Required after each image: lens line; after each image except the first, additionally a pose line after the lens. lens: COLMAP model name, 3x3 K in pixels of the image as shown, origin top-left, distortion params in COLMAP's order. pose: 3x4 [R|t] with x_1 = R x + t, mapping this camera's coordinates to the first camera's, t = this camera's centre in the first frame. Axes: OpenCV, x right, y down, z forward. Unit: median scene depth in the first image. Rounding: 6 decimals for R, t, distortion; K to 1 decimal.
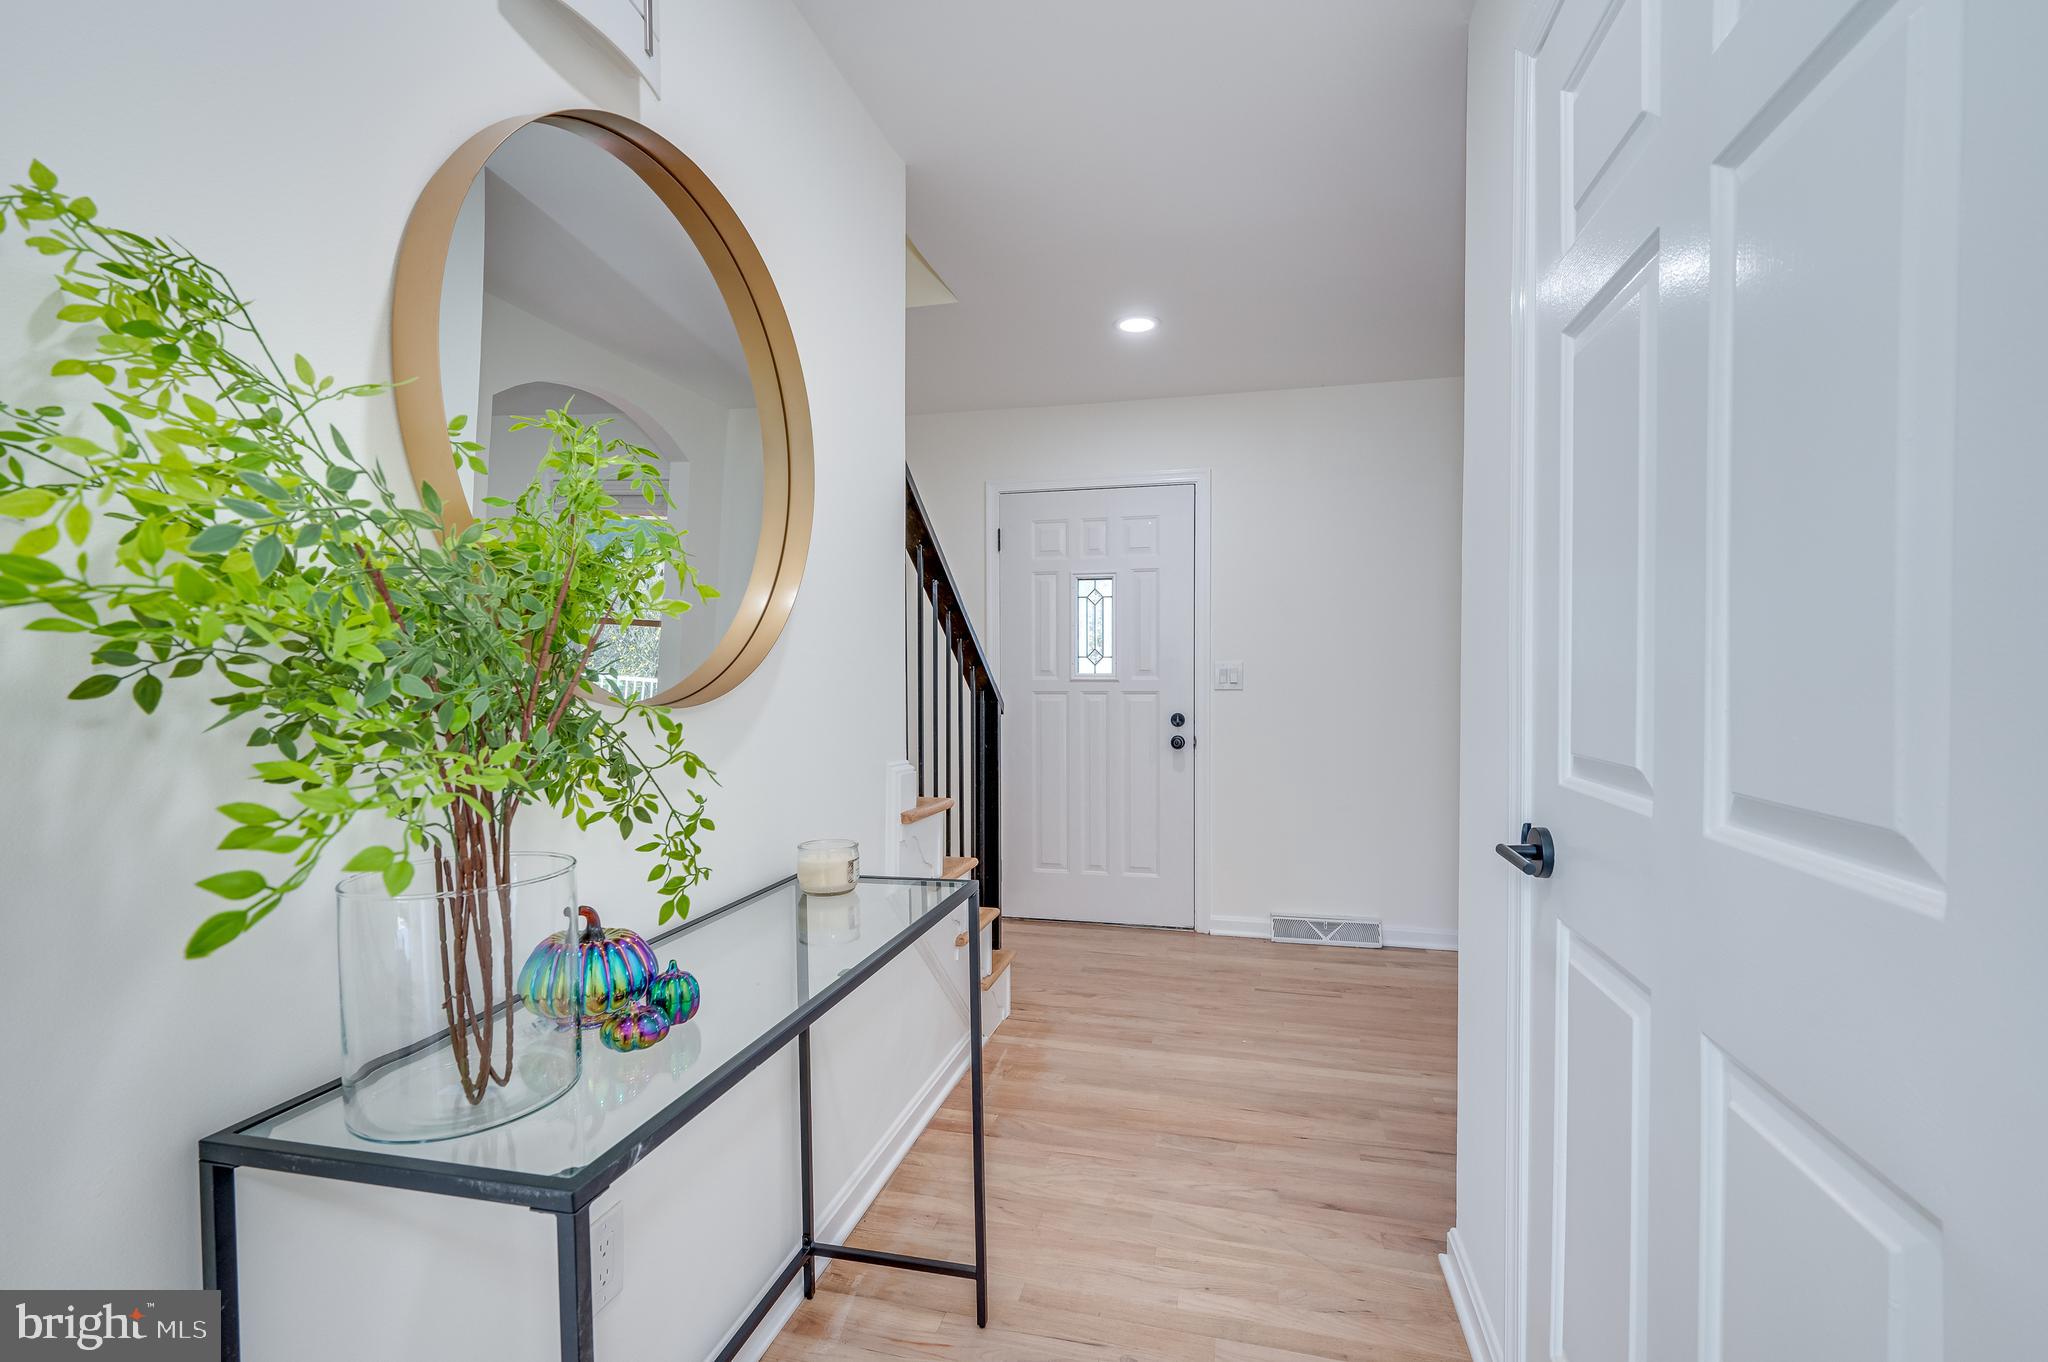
lens RADIAL K [[898.2, 0, 1013.5], [0, 898.2, 693.1], [0, 0, 1]] dist [-0.000367, -0.000011]
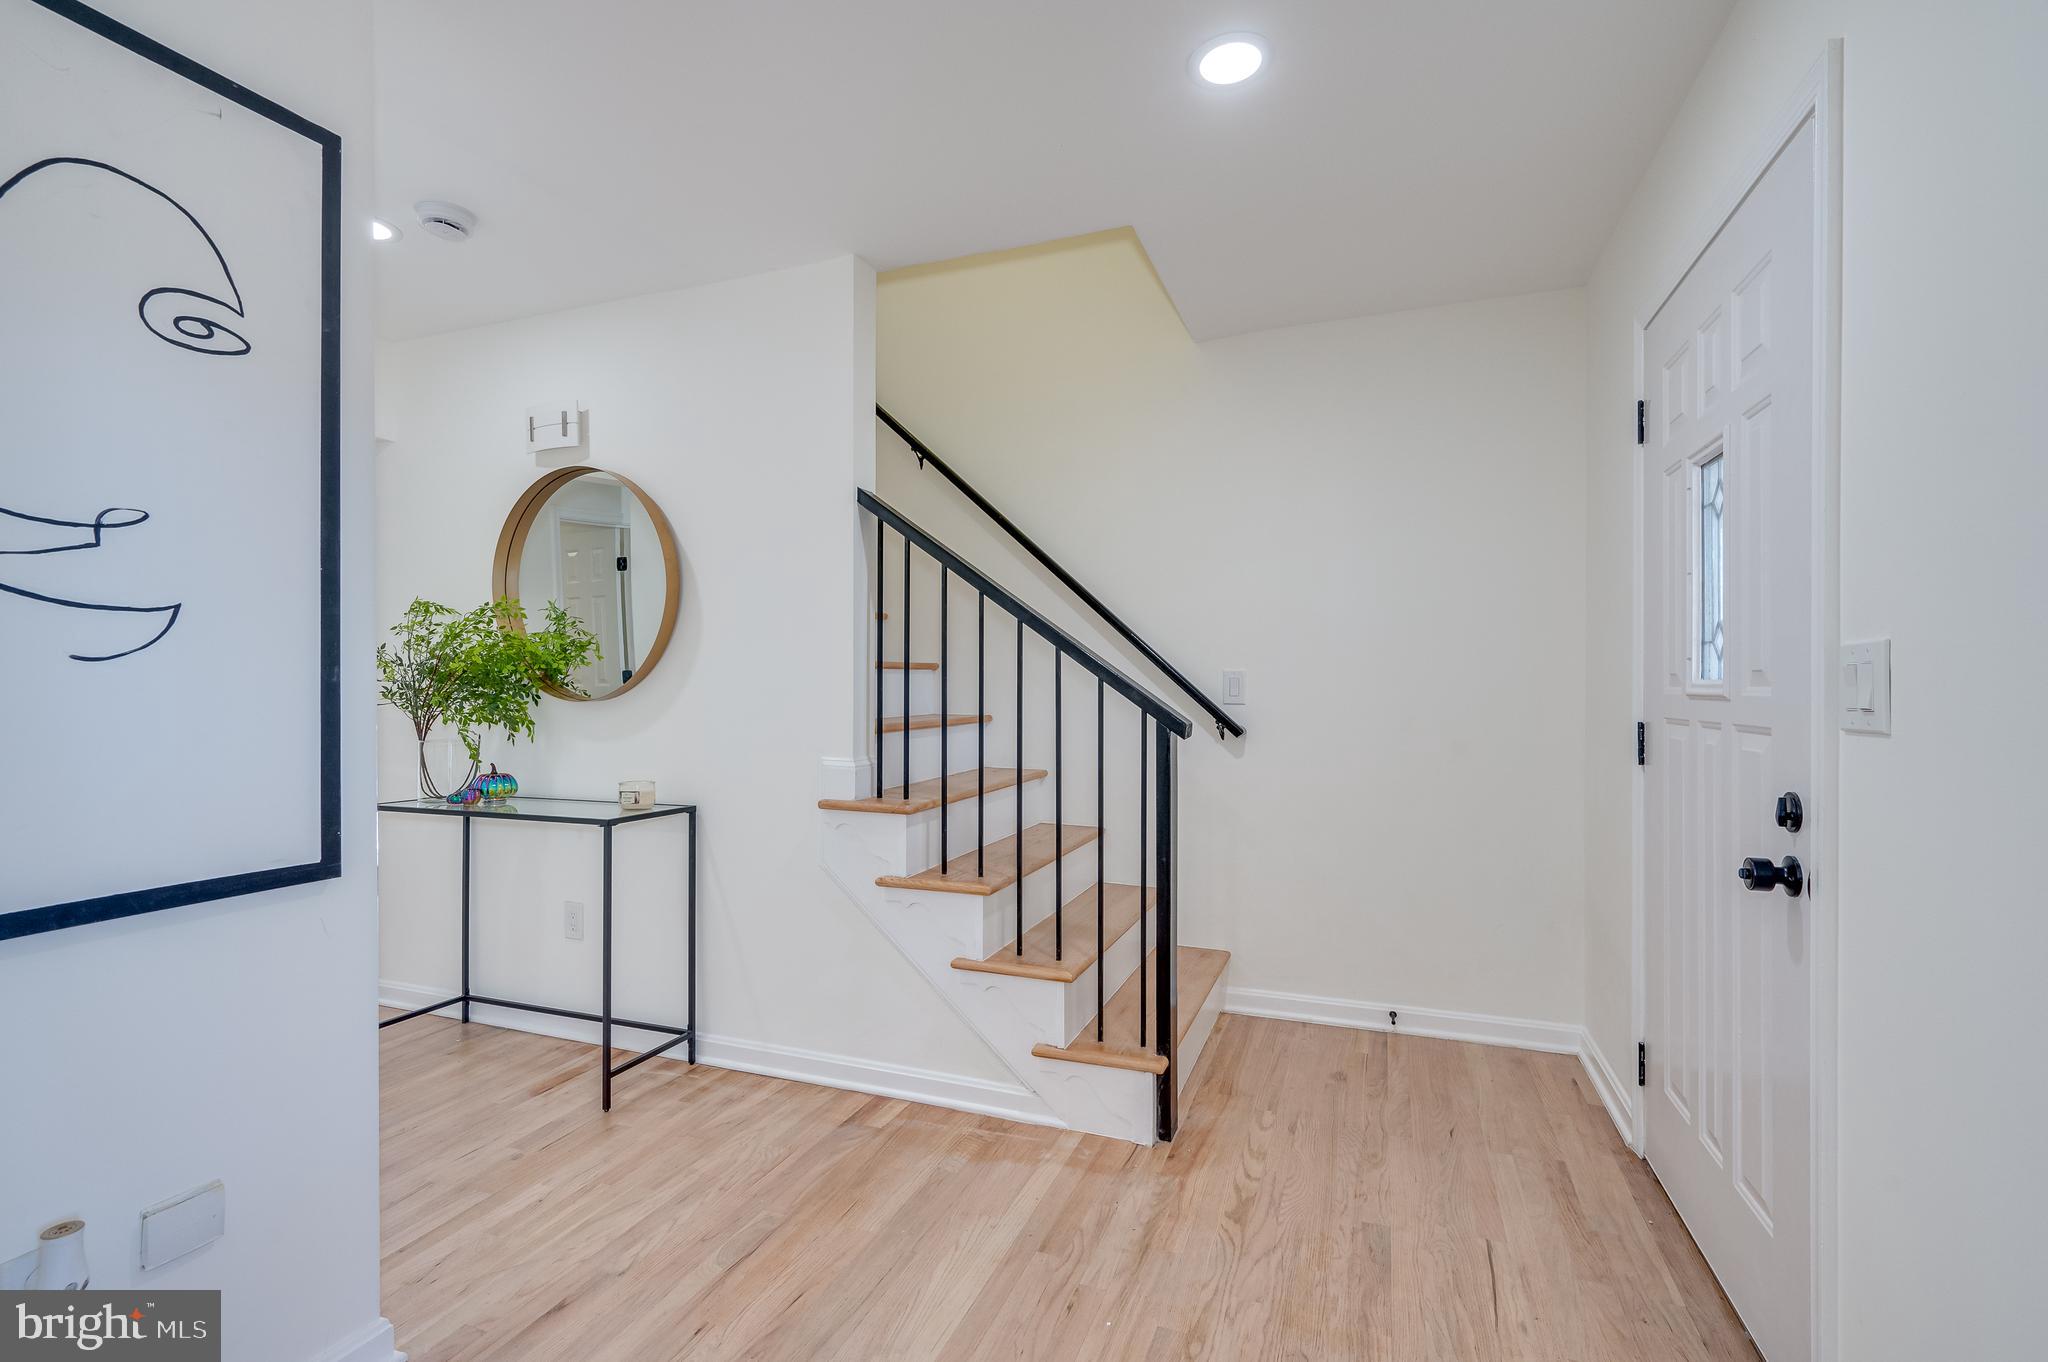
lens RADIAL K [[899.8, 0, 1032.5], [0, 899.8, 691.5], [0, 0, 1]] dist [0.000344, 0.000088]
pose [[-0.103342, 0.006316, -0.994626, 0.604759], [-0.017130, 0.999820, 0.008128, -0.015935], [0.994498, 0.017878, -0.103215, 0.798501]]
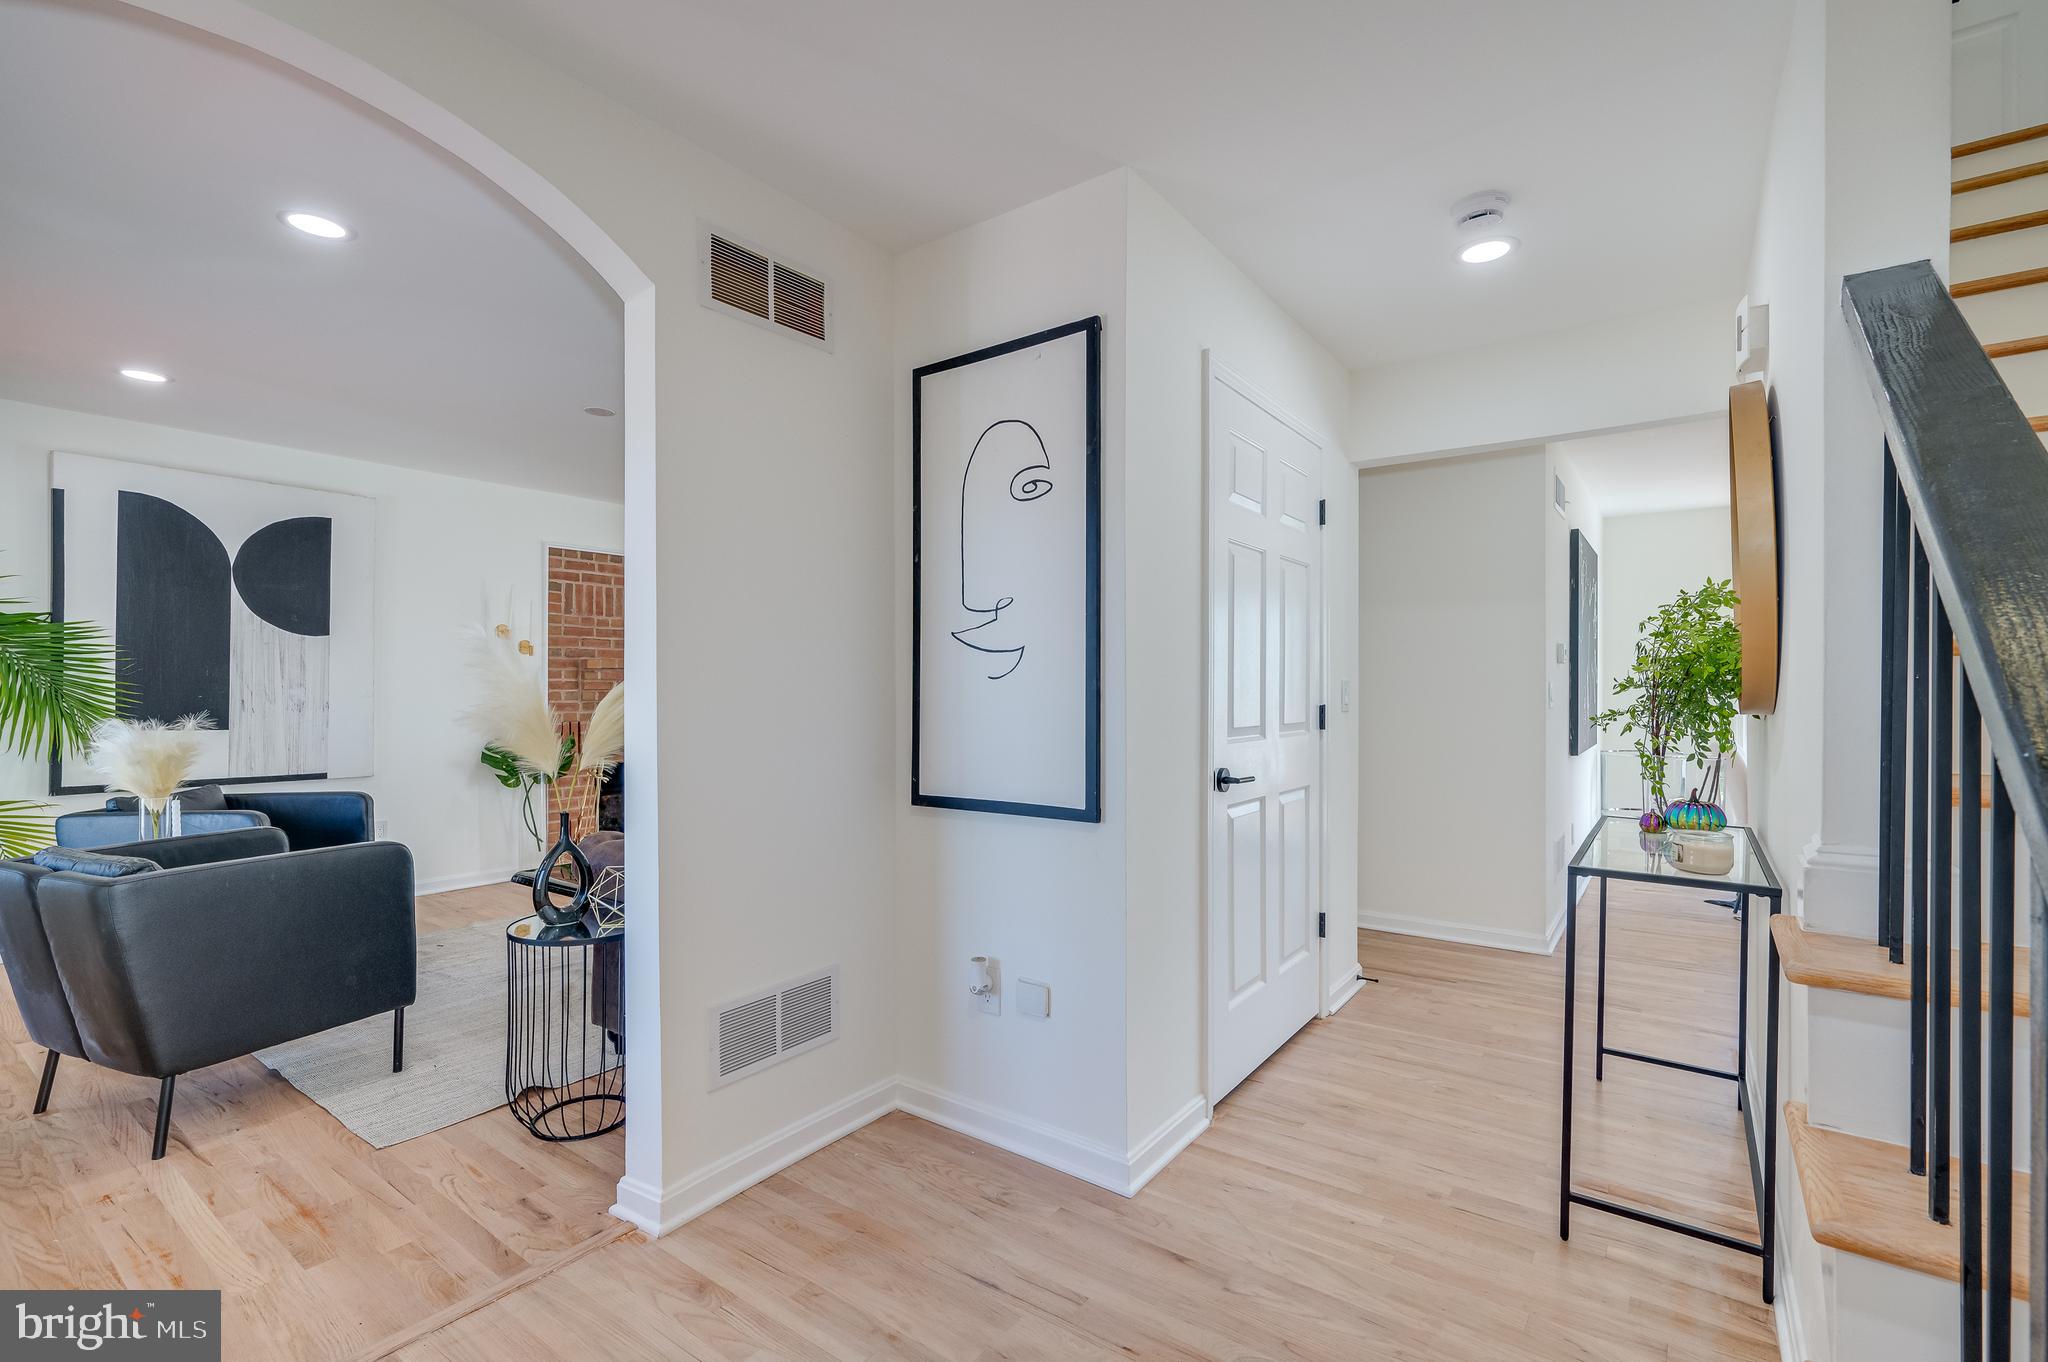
lens RADIAL K [[902.2, 0, 1027.7], [0, 902.2, 691.7], [0, 0, 1]] dist [0.000590, 0.000137]
pose [[-0.934169, 0.000028, 0.356832, 0.086551], [0.007018, 0.999808, 0.018295, -0.020784], [-0.356763, 0.019595, -0.933989, 1.007548]]
